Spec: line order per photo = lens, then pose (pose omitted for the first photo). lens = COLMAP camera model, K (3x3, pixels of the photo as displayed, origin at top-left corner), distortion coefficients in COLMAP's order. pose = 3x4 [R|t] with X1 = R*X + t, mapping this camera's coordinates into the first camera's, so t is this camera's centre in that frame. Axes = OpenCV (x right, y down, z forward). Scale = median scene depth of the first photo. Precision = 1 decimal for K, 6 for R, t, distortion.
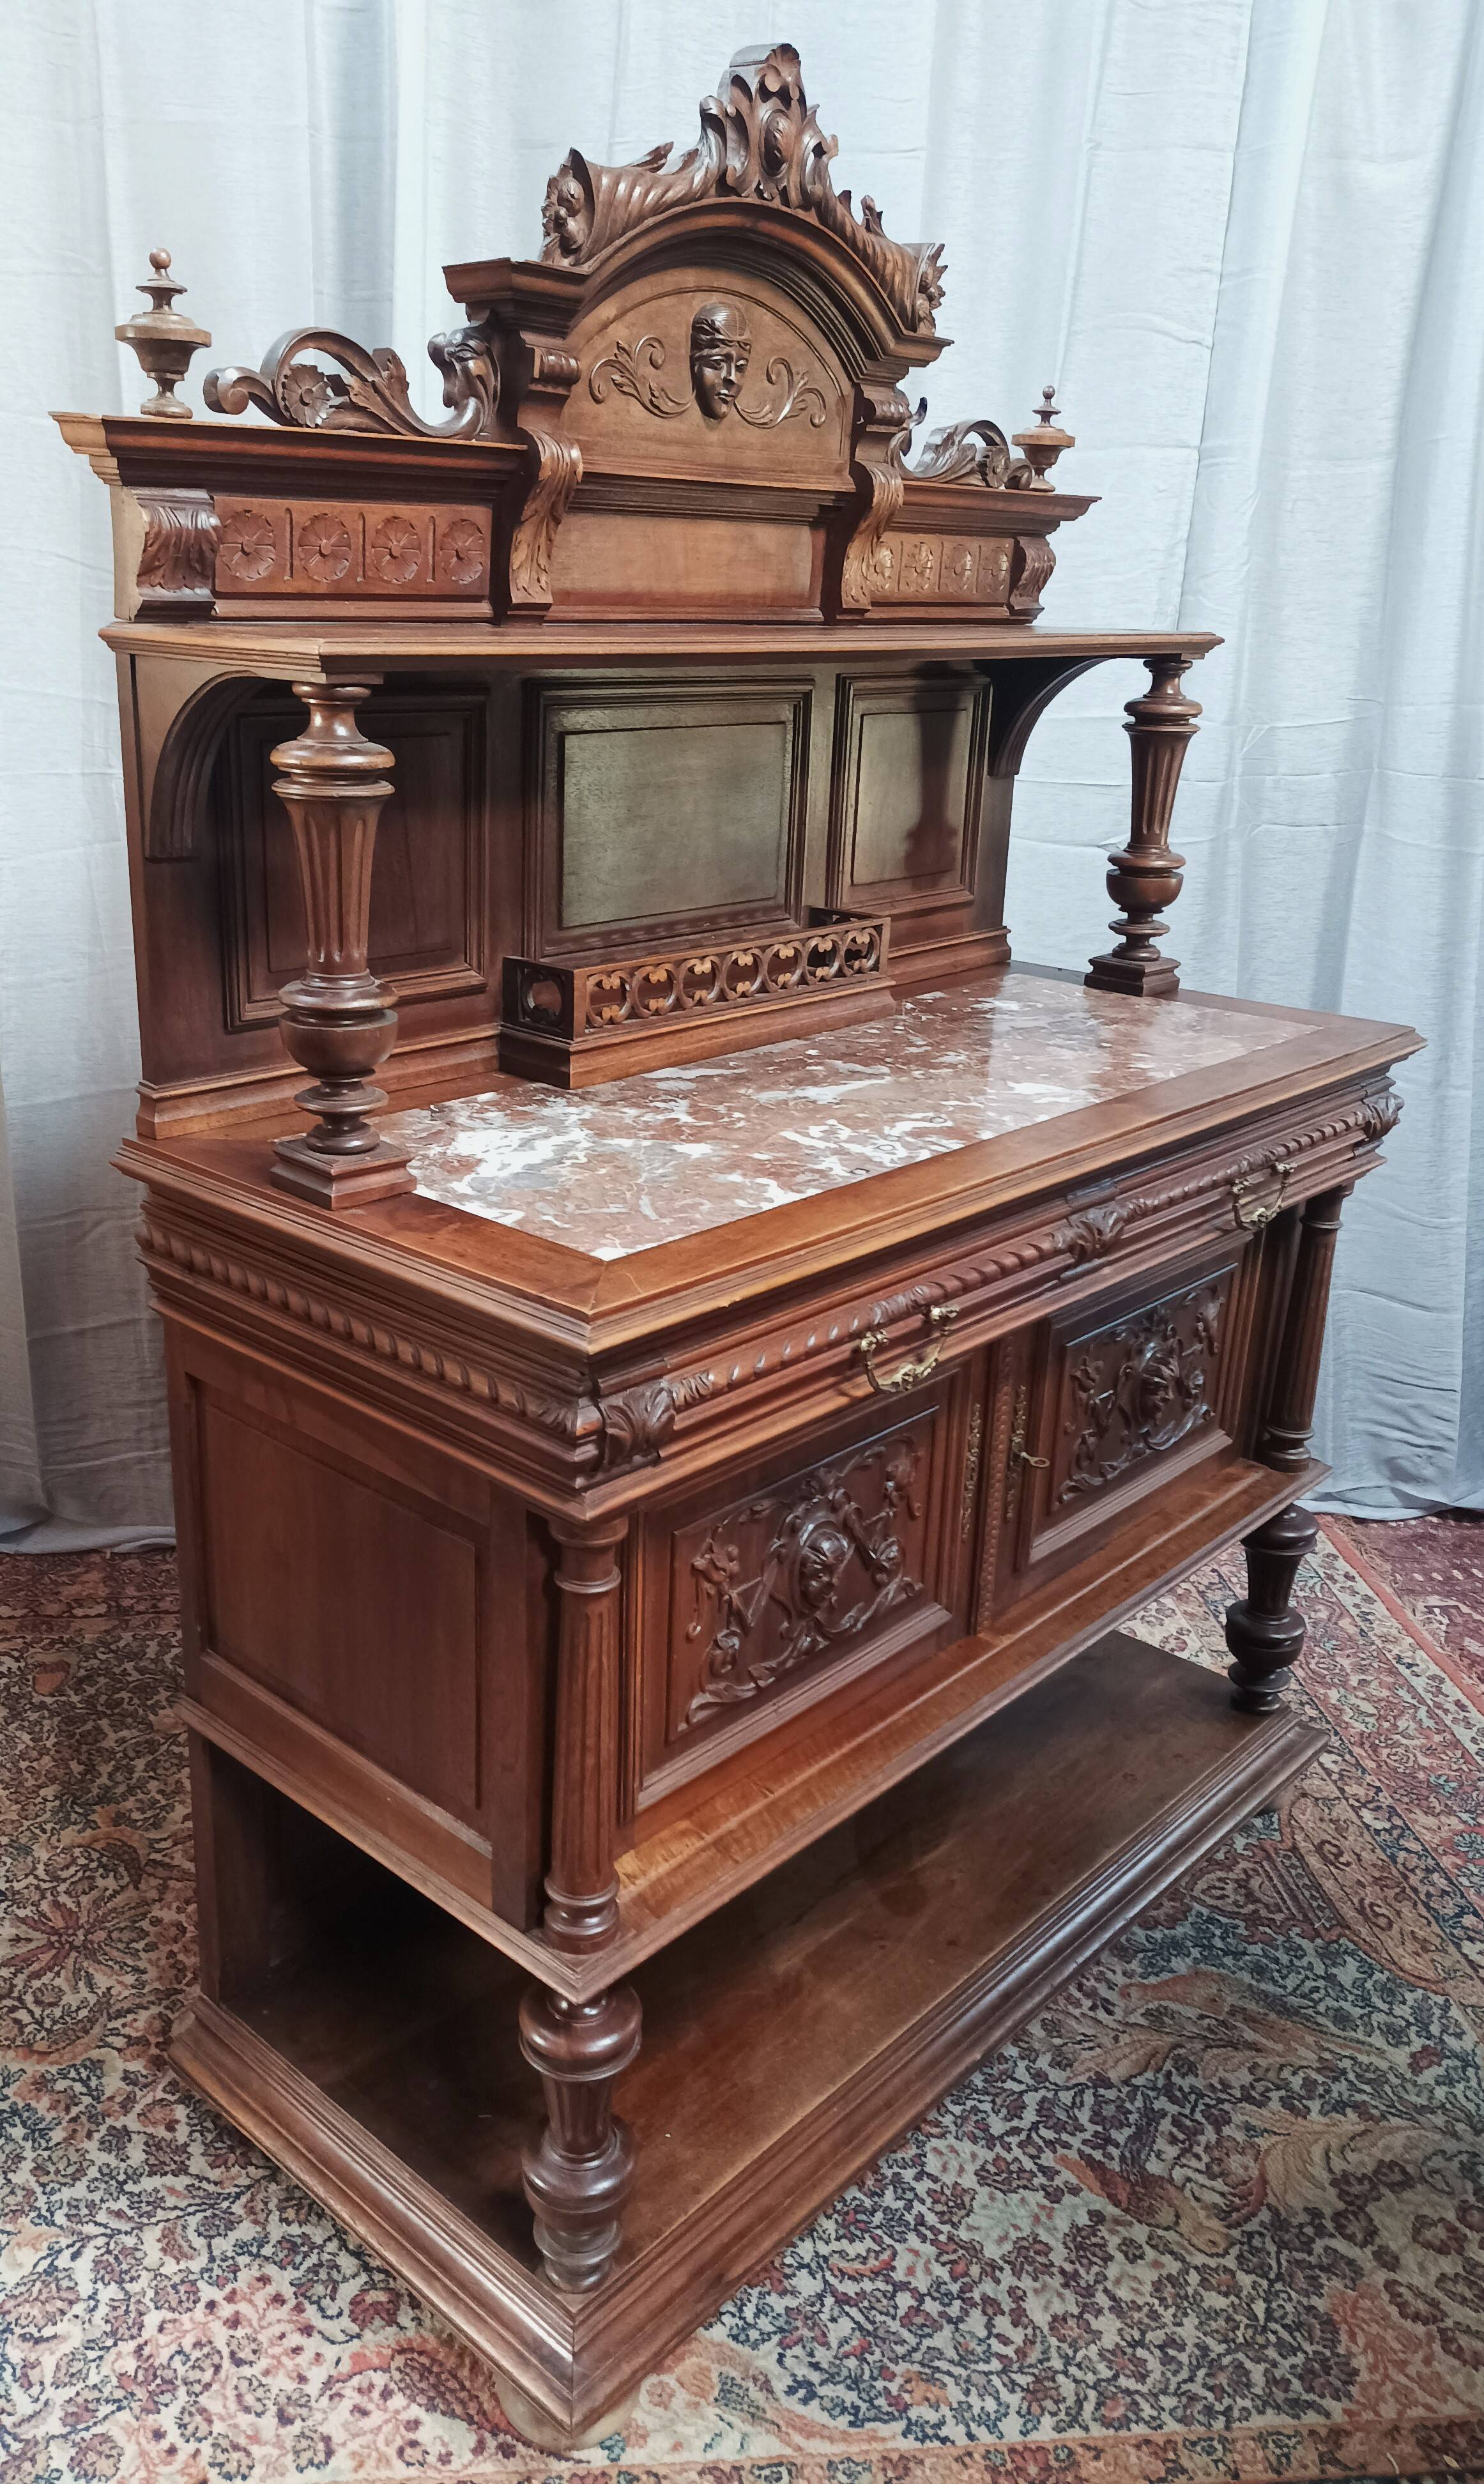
lens RADIAL K [[1870.6, 0, 619.3], [0, 1870.6, 1233.0], [0, 0, 1]] dist [0.064461, -0.099689]
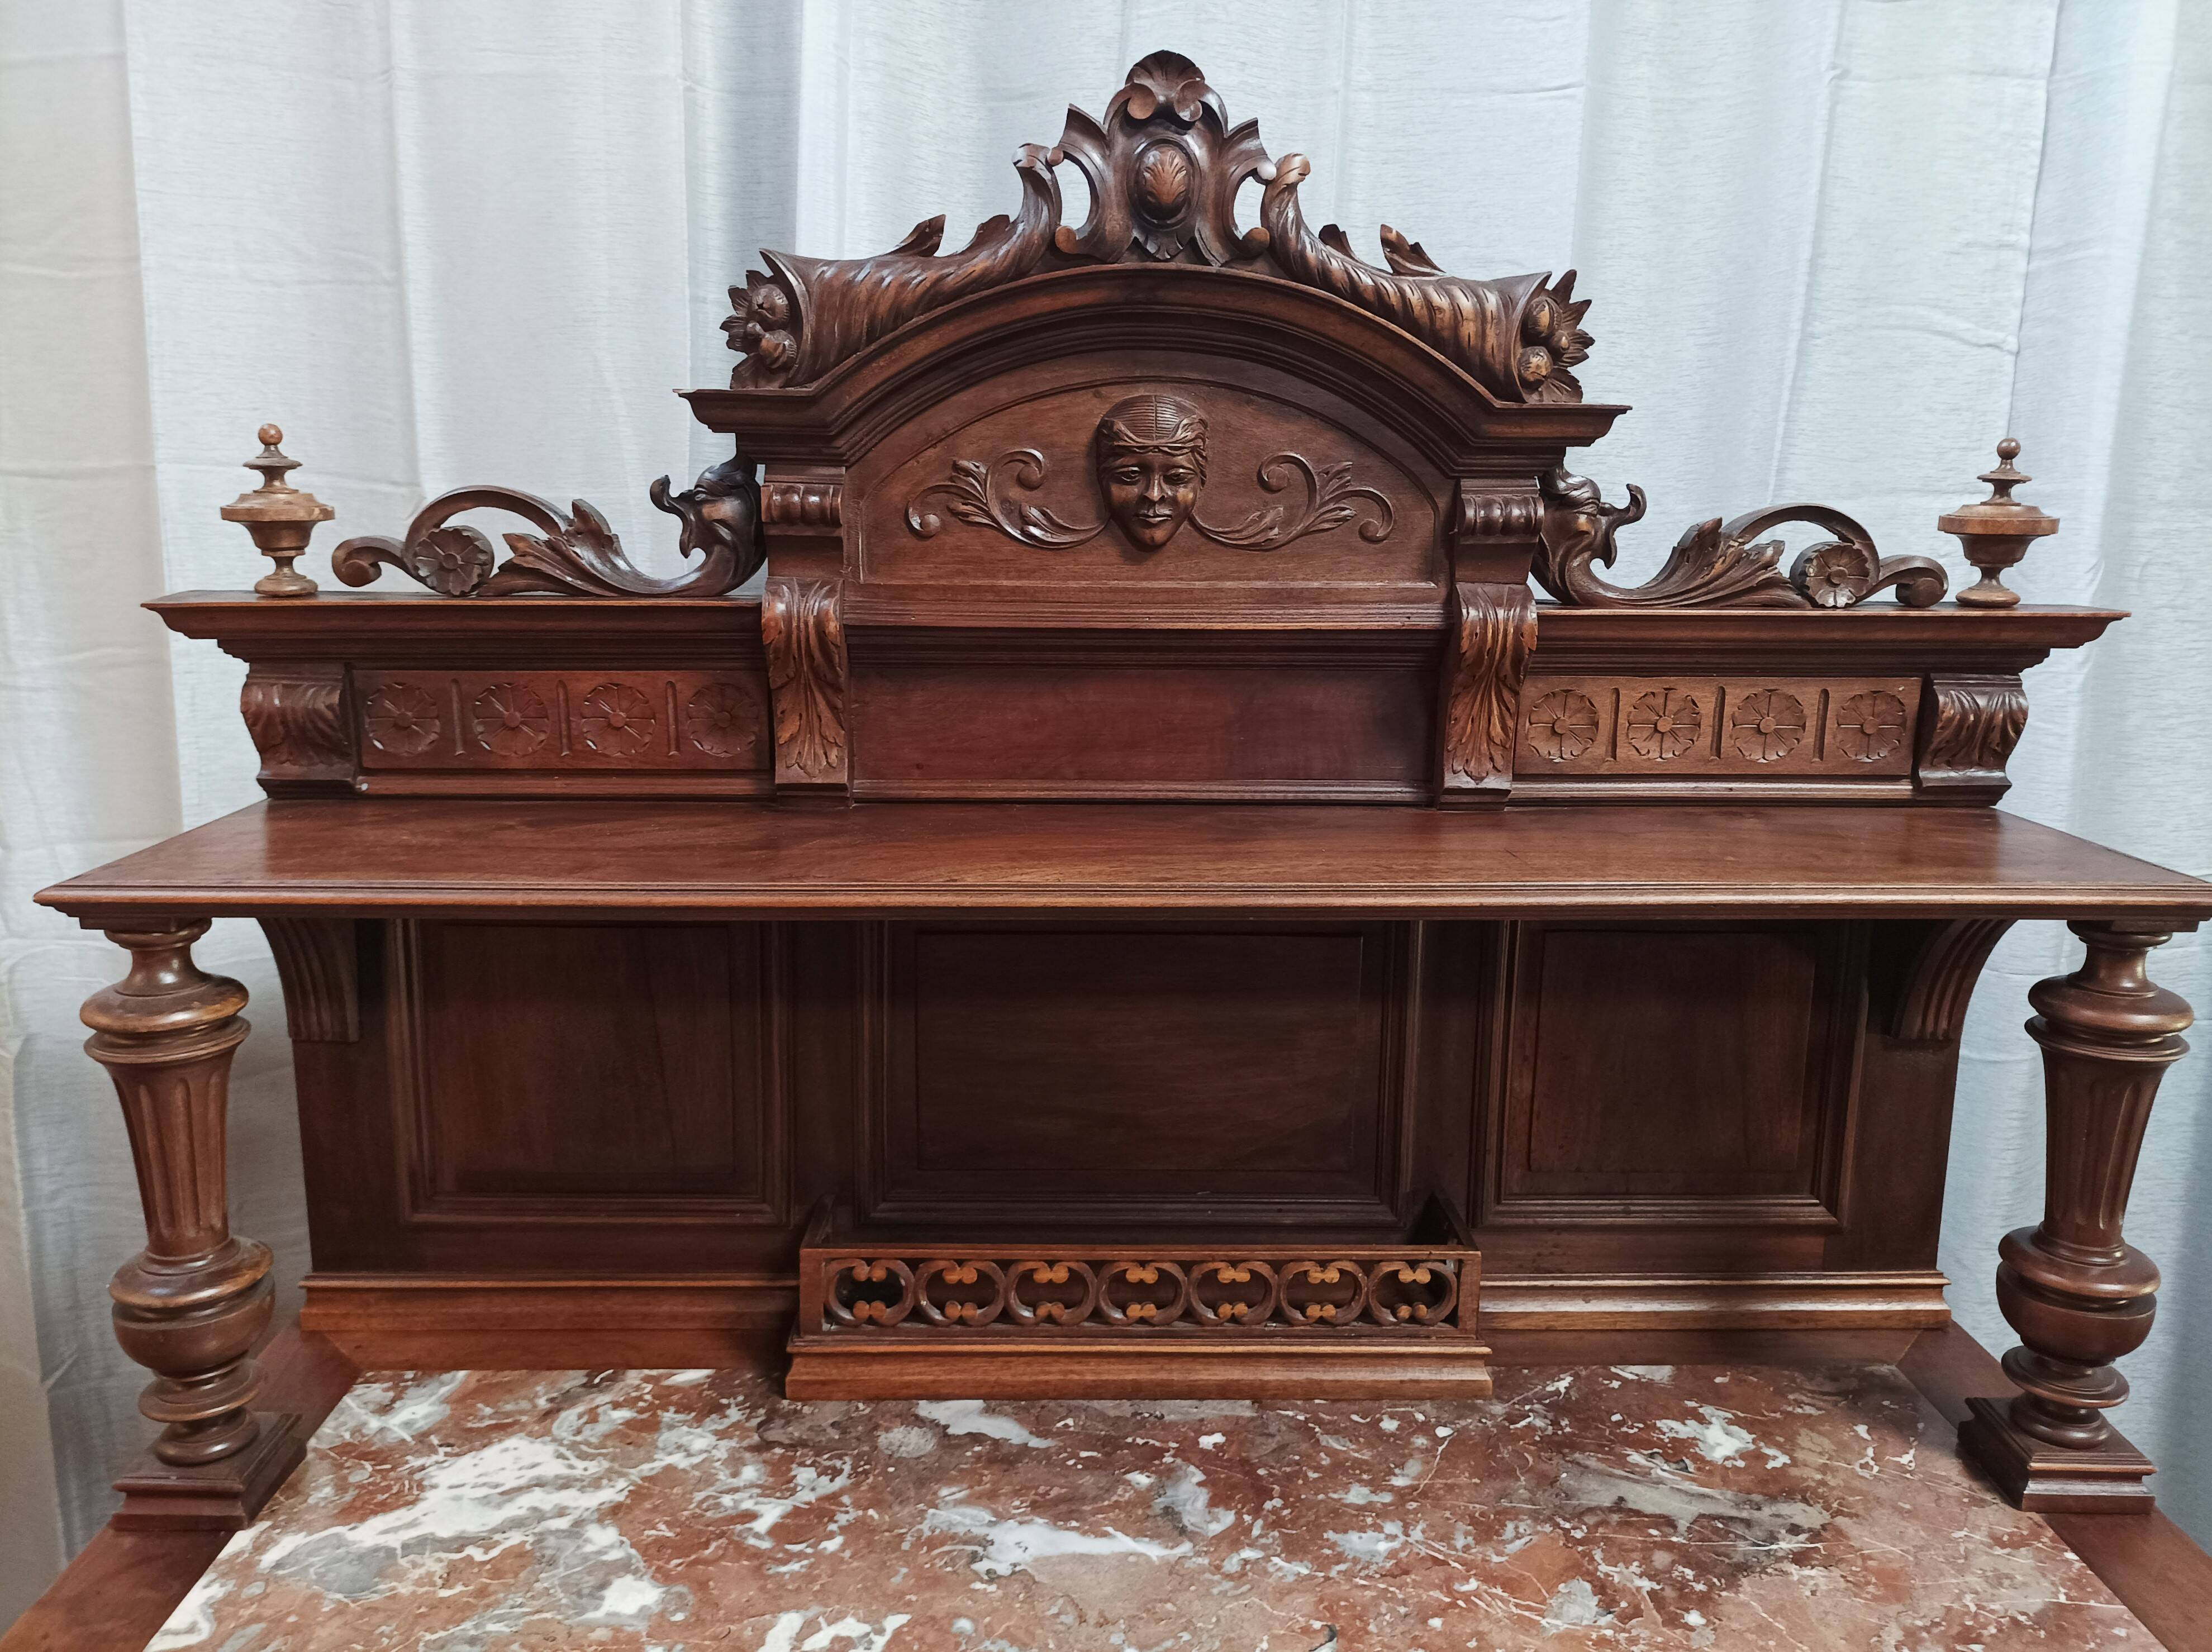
lens RADIAL K [[1657.9, 0, 1105.0], [0, 1657.9, 828.0], [0, 0, 1]] dist [0.020371, -0.006540]
pose [[0.719676, 0.123905, -0.683164, 0.518656], [-0.220681, 0.973745, -0.055867, -0.306201], [0.658305, 0.190967, 0.728125, 0.584447]]
